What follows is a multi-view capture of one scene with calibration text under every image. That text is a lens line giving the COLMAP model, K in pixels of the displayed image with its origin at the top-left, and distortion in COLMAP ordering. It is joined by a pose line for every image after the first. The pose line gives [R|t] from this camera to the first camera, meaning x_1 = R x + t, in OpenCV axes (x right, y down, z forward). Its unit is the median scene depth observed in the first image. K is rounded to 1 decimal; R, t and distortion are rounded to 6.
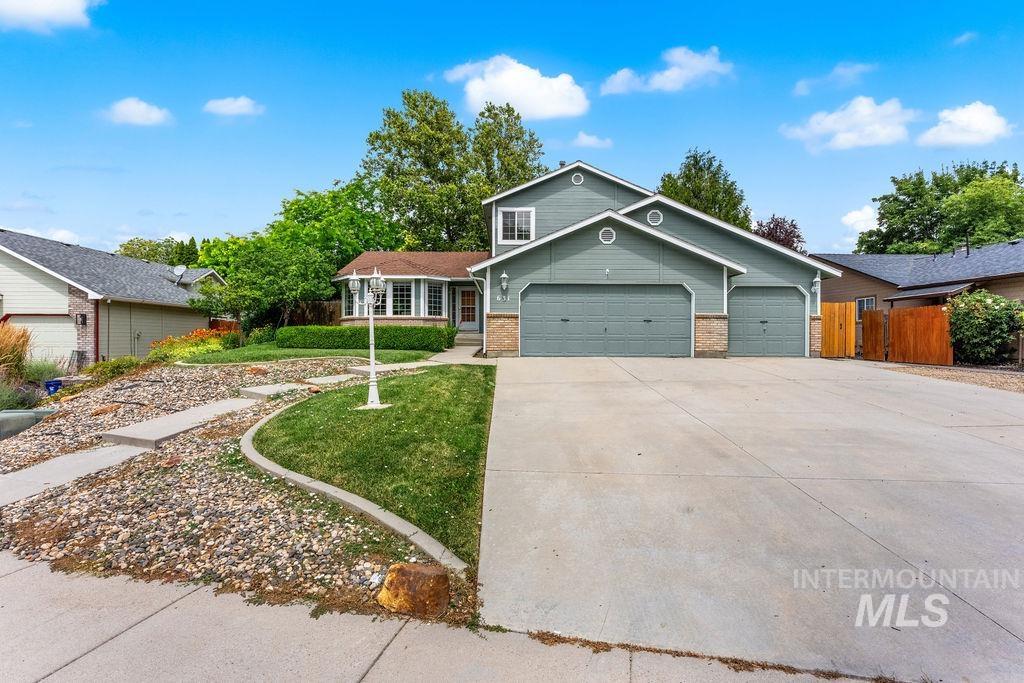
lens RADIAL K [[455.1, 0, 512.0], [0, 455.1, 341.5], [0, 0, 1]] dist [0.001632, 0.000047]
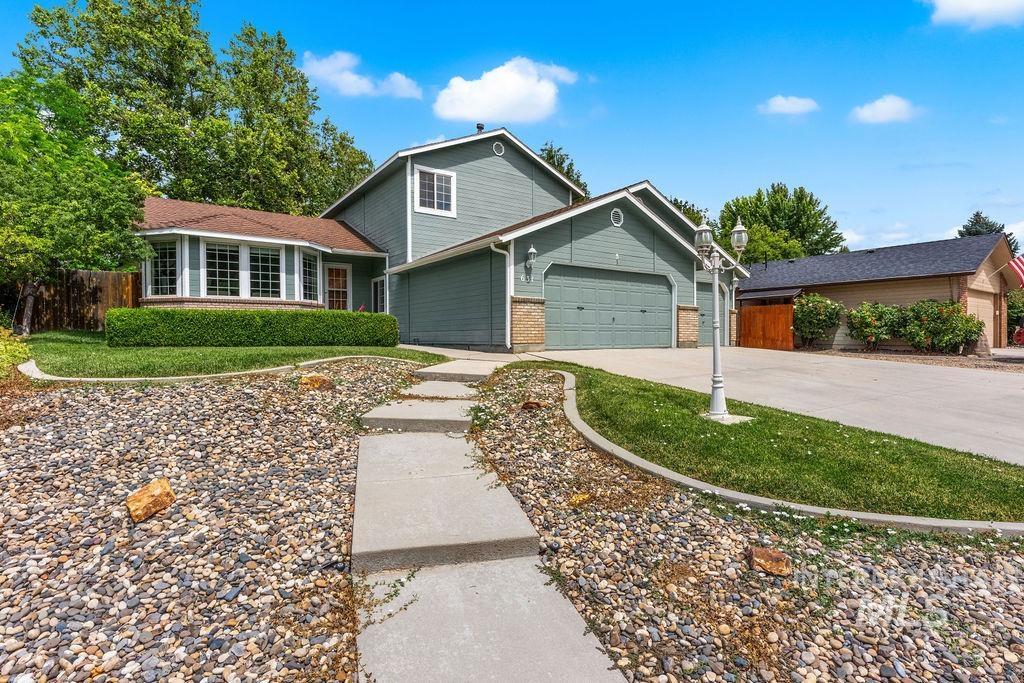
lens RADIAL K [[491.4, 0, 512.0], [0, 491.4, 341.5], [0, 0, 1]] dist [-0.002124, -0.000131]
pose [[0.830656, -0.011247, 0.556672, -0.364971], [0.010048, 0.999936, 0.005208, 0.007955], [-0.556695, 0.001268, 0.830716, 0.204378]]
